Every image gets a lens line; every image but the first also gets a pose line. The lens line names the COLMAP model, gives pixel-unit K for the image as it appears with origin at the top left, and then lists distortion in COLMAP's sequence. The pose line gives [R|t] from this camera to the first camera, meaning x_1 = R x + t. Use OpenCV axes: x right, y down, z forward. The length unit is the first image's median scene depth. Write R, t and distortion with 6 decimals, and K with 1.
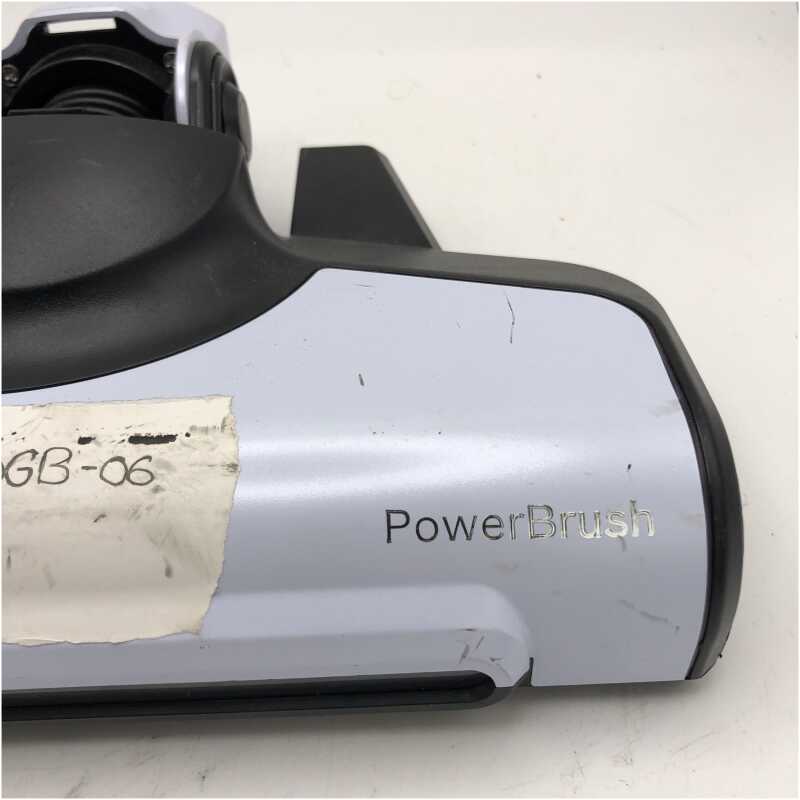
lens RADIAL K [[915.2, 0, 400.0], [0, 915.2, 400.0], [0, 0, 1]] dist [0.127607, -0.552118]
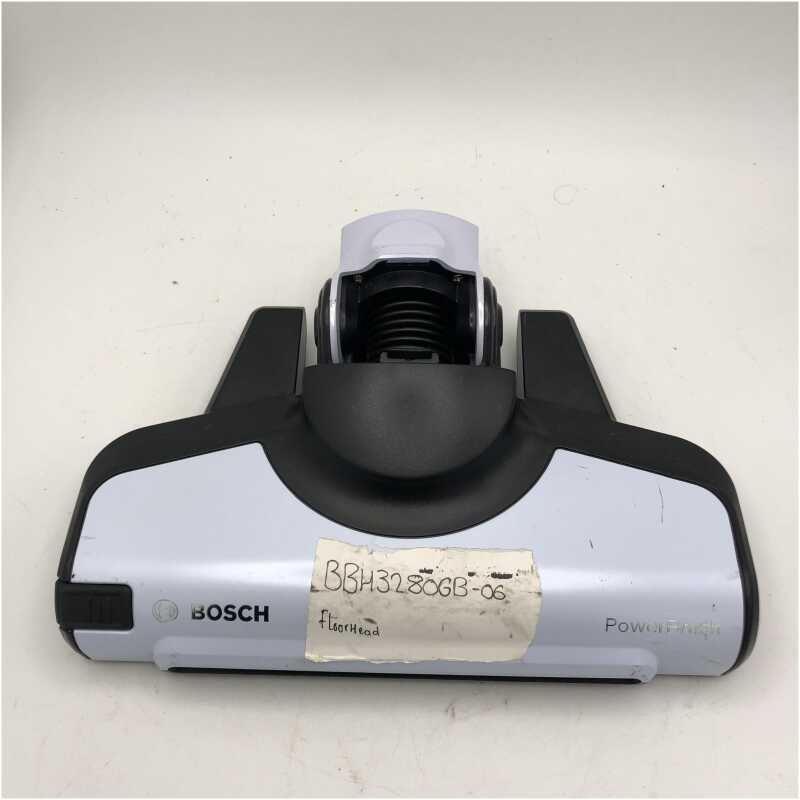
lens RADIAL K [[915.2, 0, 400.0], [0, 915.2, 400.0], [0, 0, 1]] dist [0.127607, -0.552118]
pose [[0.998604, 0.052814, -0.000386, -0.548462], [-0.050337, 0.953927, 0.295785, -1.037897], [0.015990, -0.295353, 0.955254, -1.041046]]
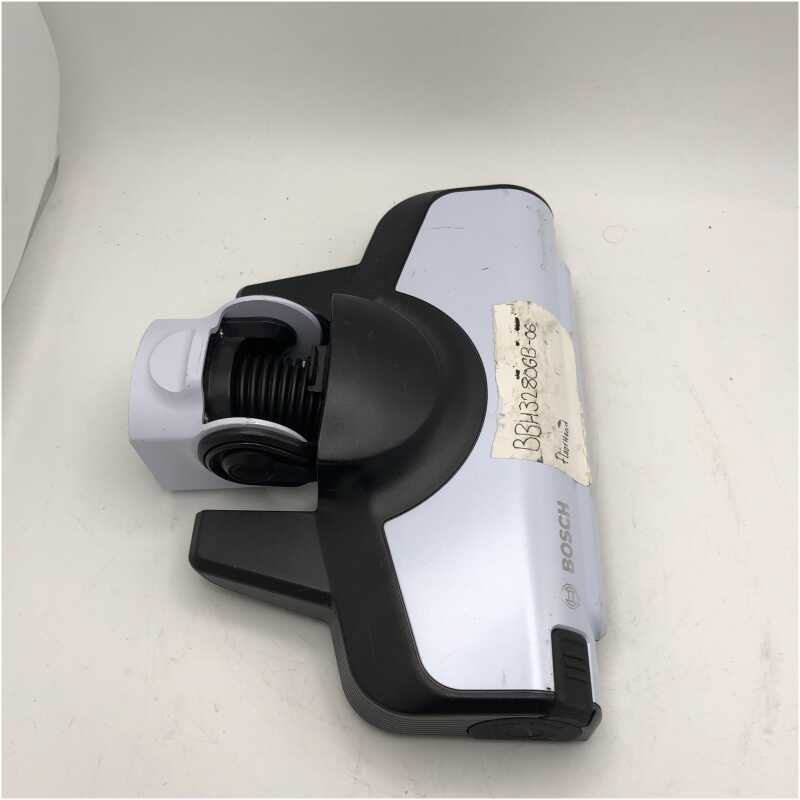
lens RADIAL K [[915.2, 0, 400.0], [0, 915.2, 400.0], [0, 0, 1]] dist [0.127607, -0.552118]
pose [[0.035813, -0.782526, 0.621588, -2.172943], [0.687318, 0.470811, 0.553110, -1.611901], [-0.725473, 0.407420, 0.554706, -0.159830]]
